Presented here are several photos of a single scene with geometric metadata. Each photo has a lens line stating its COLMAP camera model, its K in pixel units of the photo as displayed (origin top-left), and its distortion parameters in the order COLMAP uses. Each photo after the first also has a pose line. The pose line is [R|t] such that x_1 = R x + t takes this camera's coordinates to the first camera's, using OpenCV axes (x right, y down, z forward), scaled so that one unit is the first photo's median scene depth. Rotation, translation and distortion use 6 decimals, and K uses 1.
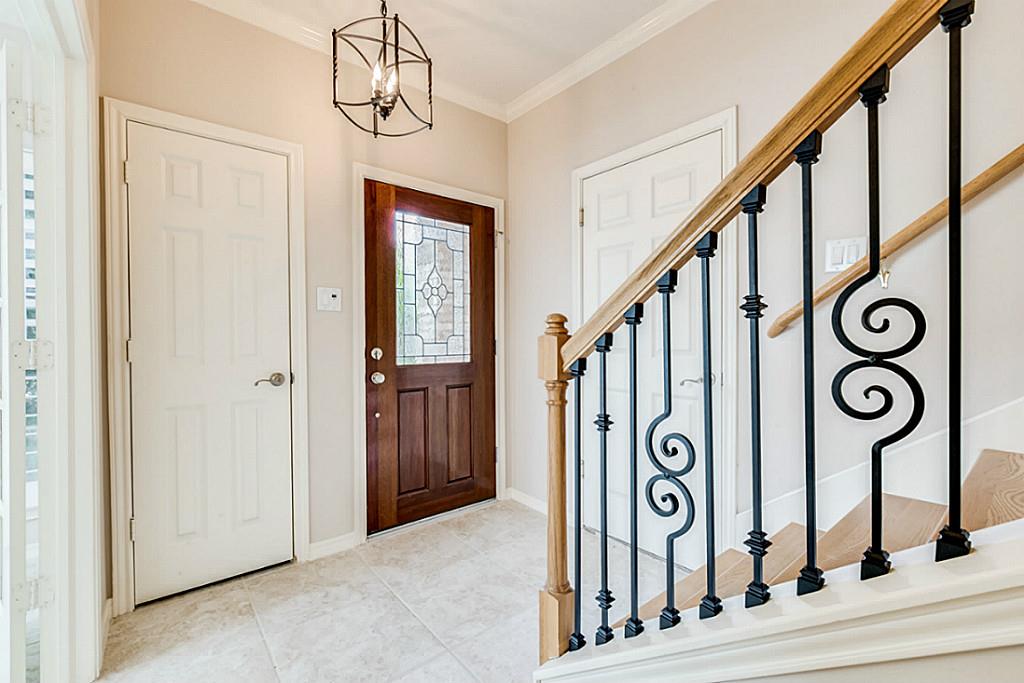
lens RADIAL K [[442.3, 0, 510.3], [0, 442.3, 339.7], [0, 0, 1]] dist [0.000267, -0.000318]
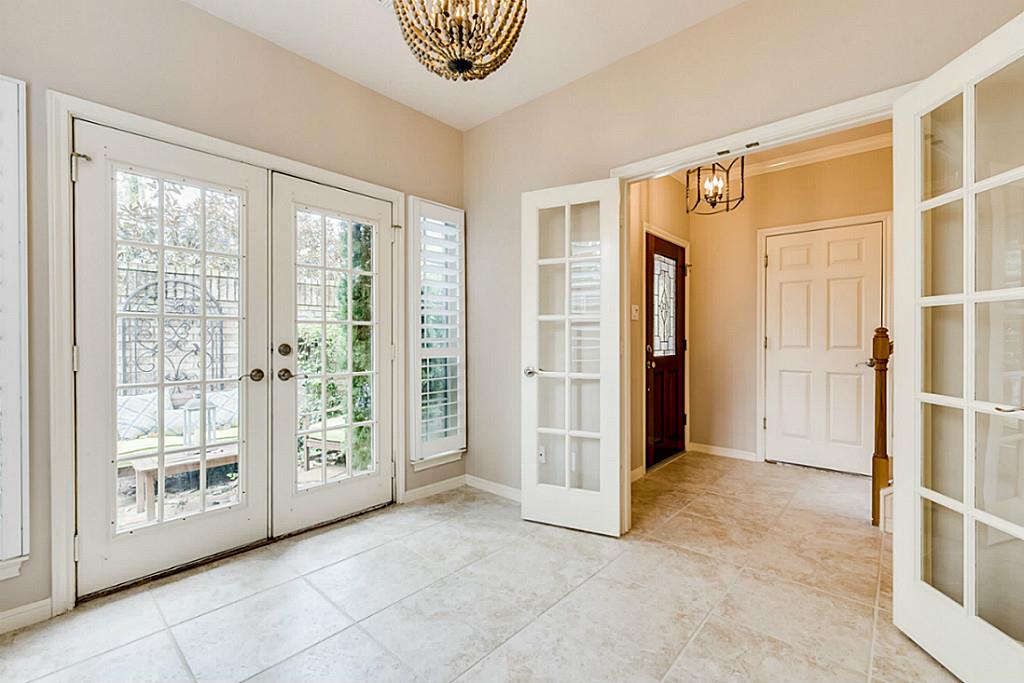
lens RADIAL K [[442.3, 0, 511.4], [0, 442.3, 342.2], [0, 0, 1]] dist [0.000267, -0.000318]
pose [[0.988338, 0.007257, 0.152106, -1.014029], [-0.008788, 0.999917, 0.009391, 0.000052], [-0.152025, -0.010618, 0.988320, -0.420474]]
